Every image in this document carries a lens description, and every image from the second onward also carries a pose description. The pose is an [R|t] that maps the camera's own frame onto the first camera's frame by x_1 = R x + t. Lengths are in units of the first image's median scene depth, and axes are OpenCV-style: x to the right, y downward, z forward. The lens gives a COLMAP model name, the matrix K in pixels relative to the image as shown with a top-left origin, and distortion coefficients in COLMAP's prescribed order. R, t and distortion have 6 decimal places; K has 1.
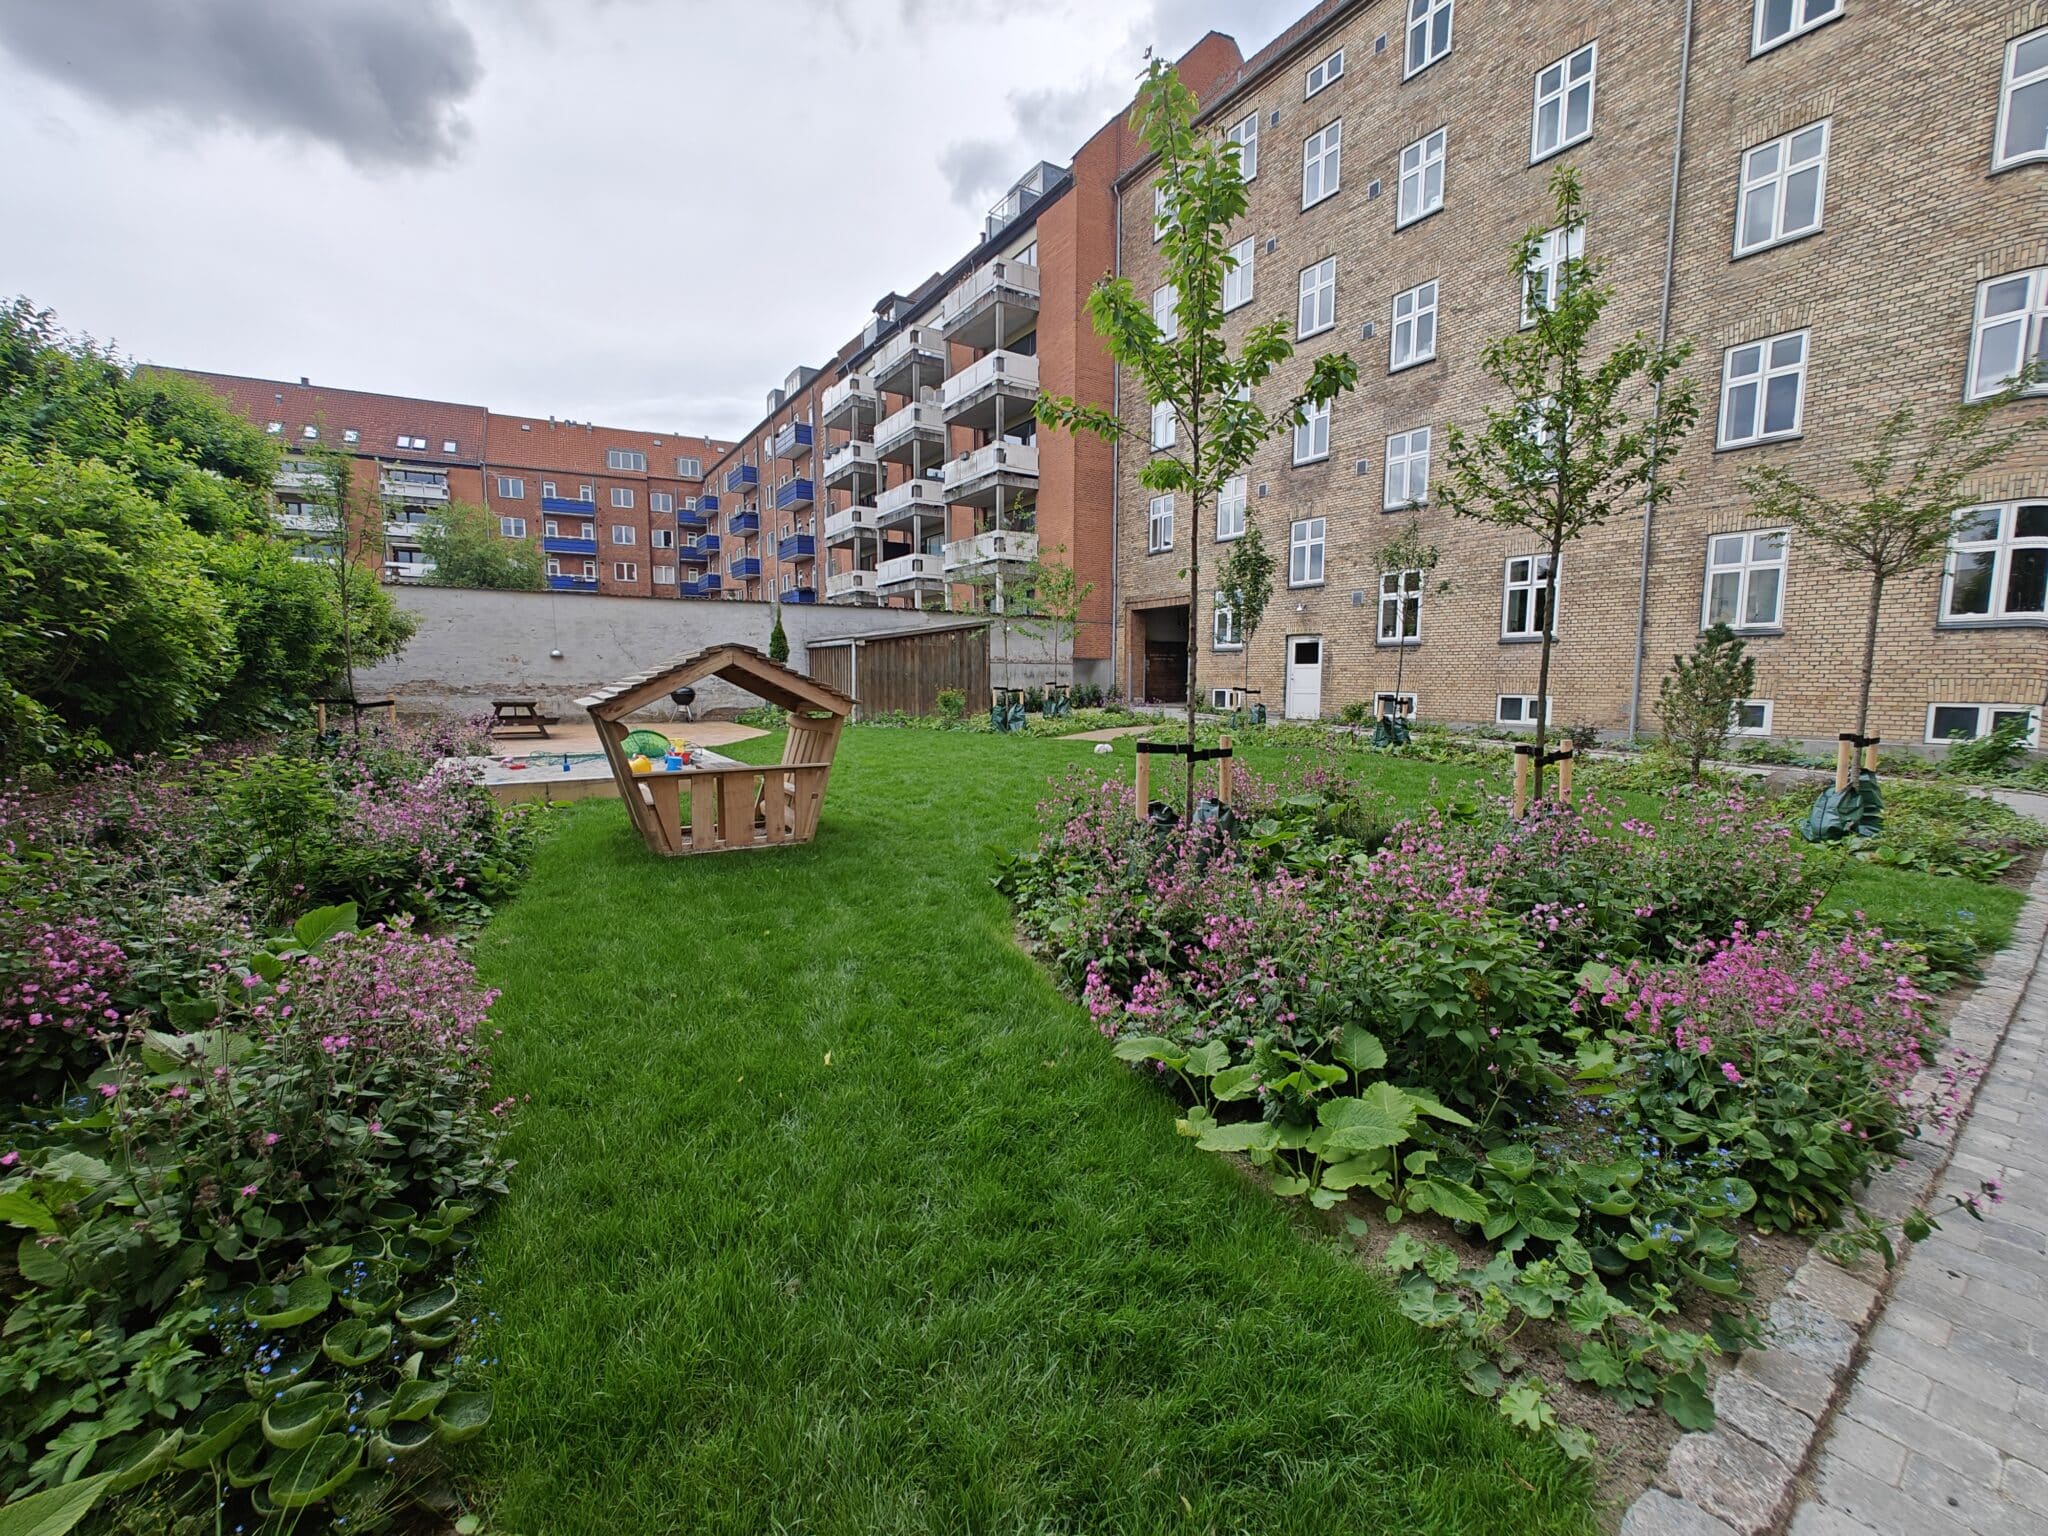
lens RADIAL K [[846.9, 0, 1029.5], [0, 846.9, 772.6], [0, 0, 1]] dist [-0.003489, -0.000085]
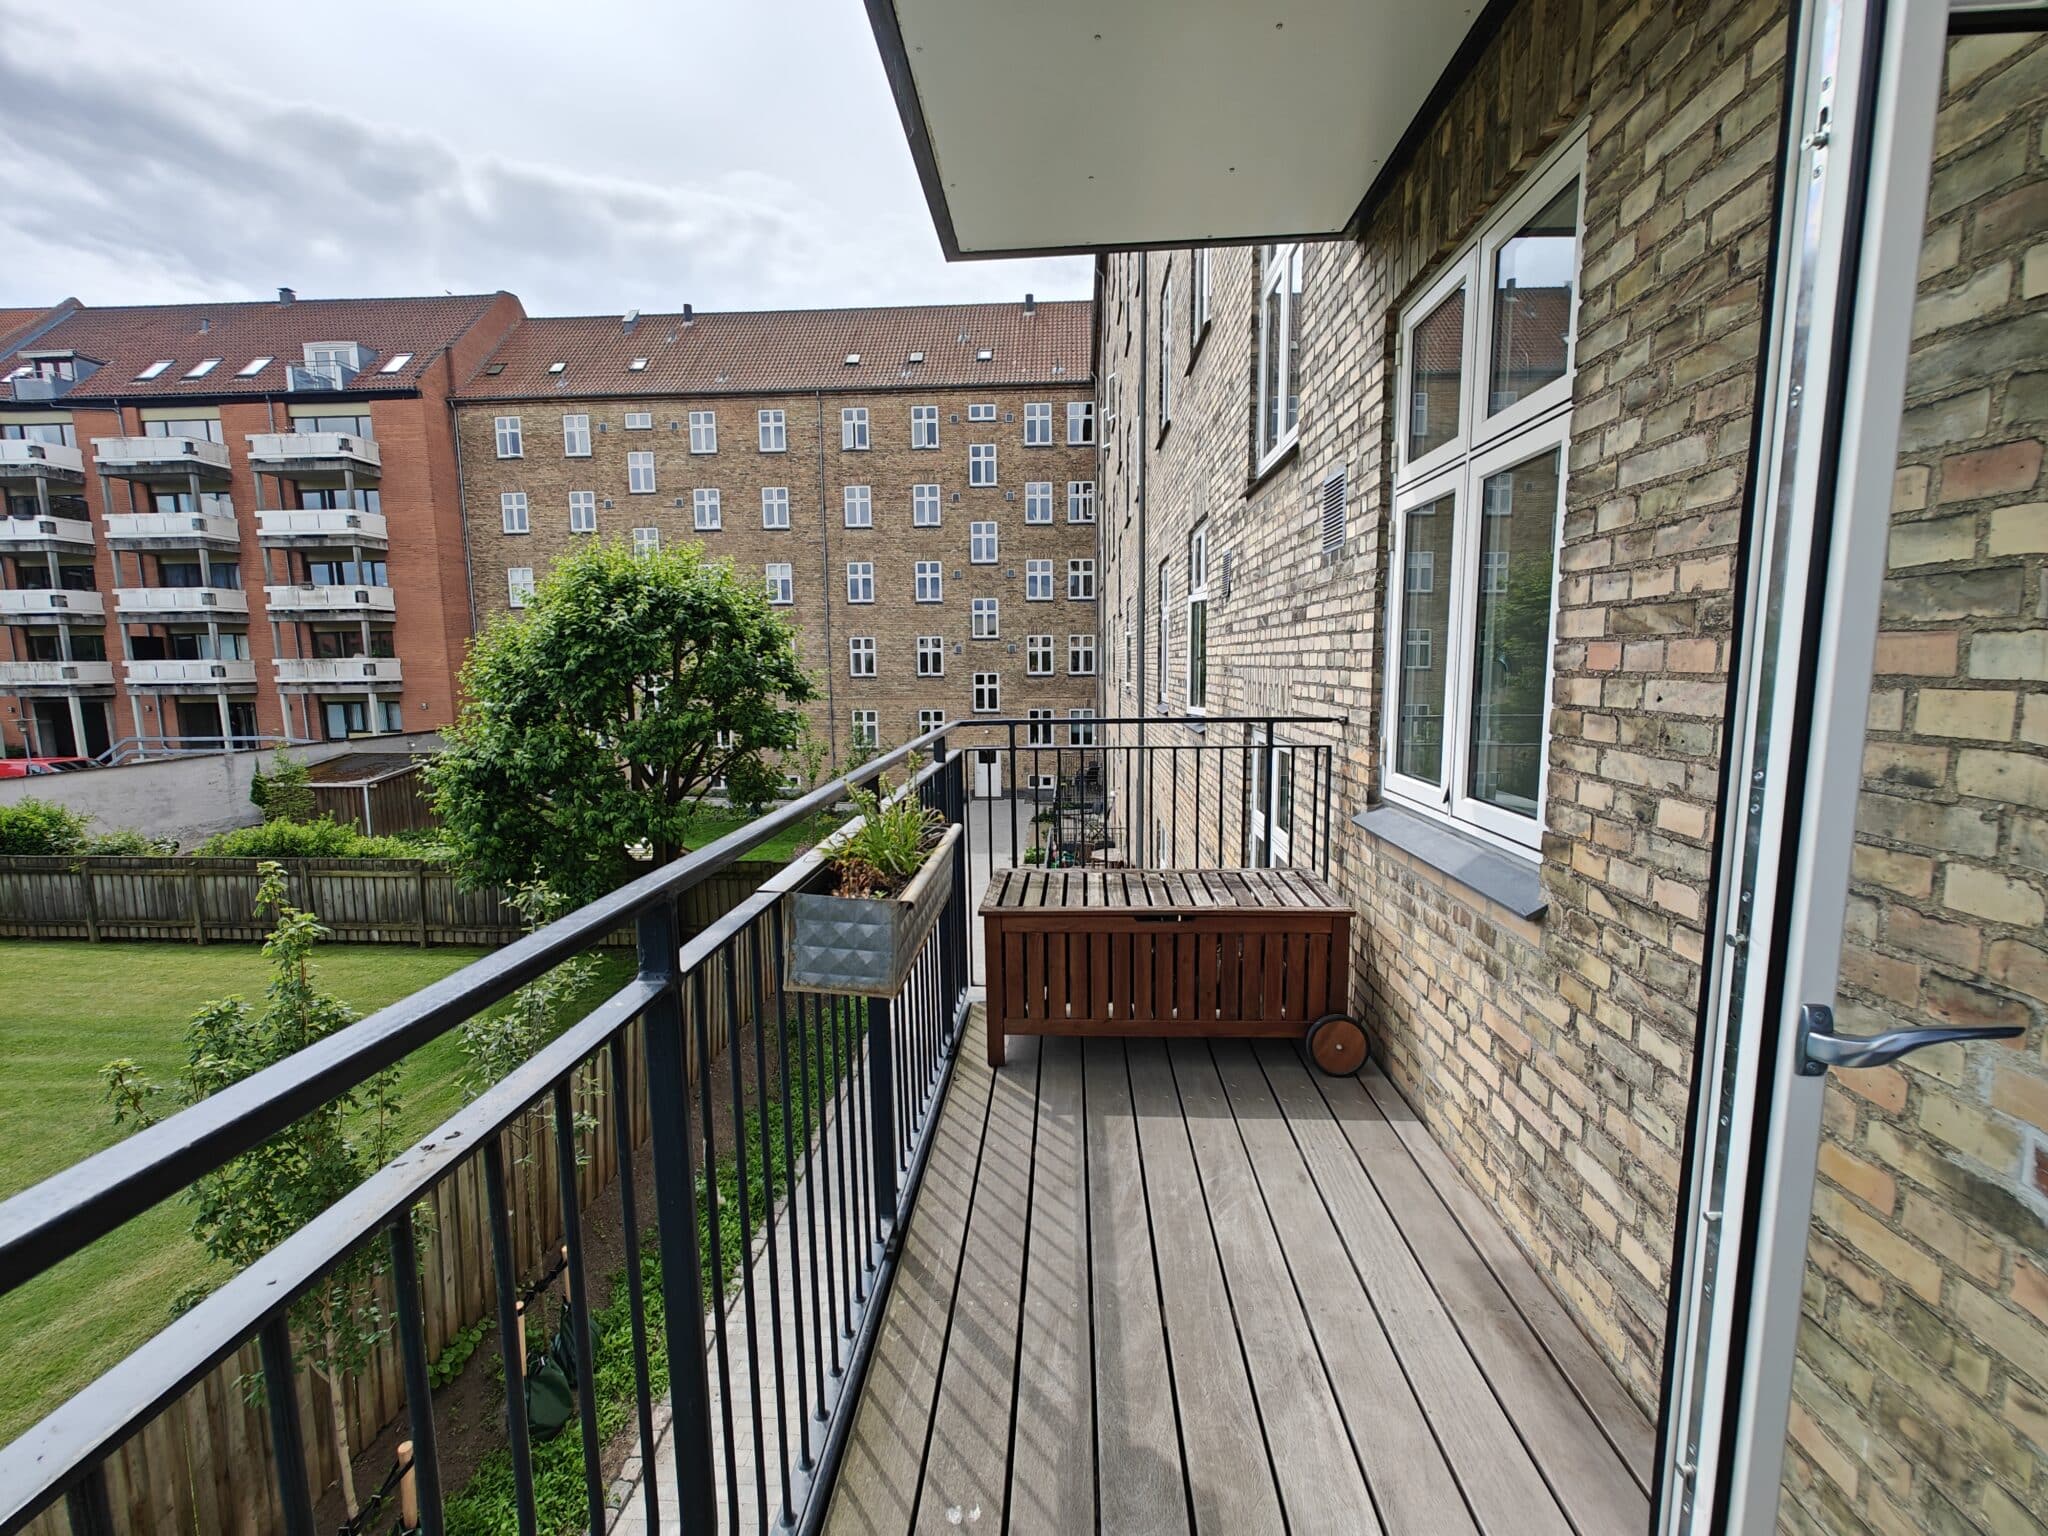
lens RADIAL K [[846.9, 0, 1026.4], [0, 846.9, 759.7], [0, 0, 1]] dist [-0.003489, -0.000085]
pose [[0.581641, -0.106079, 0.806499, -0.540212], [0.102283, 0.993129, 0.056860, -0.131882], [-0.806989, 0.049419, 0.588495, -0.511853]]
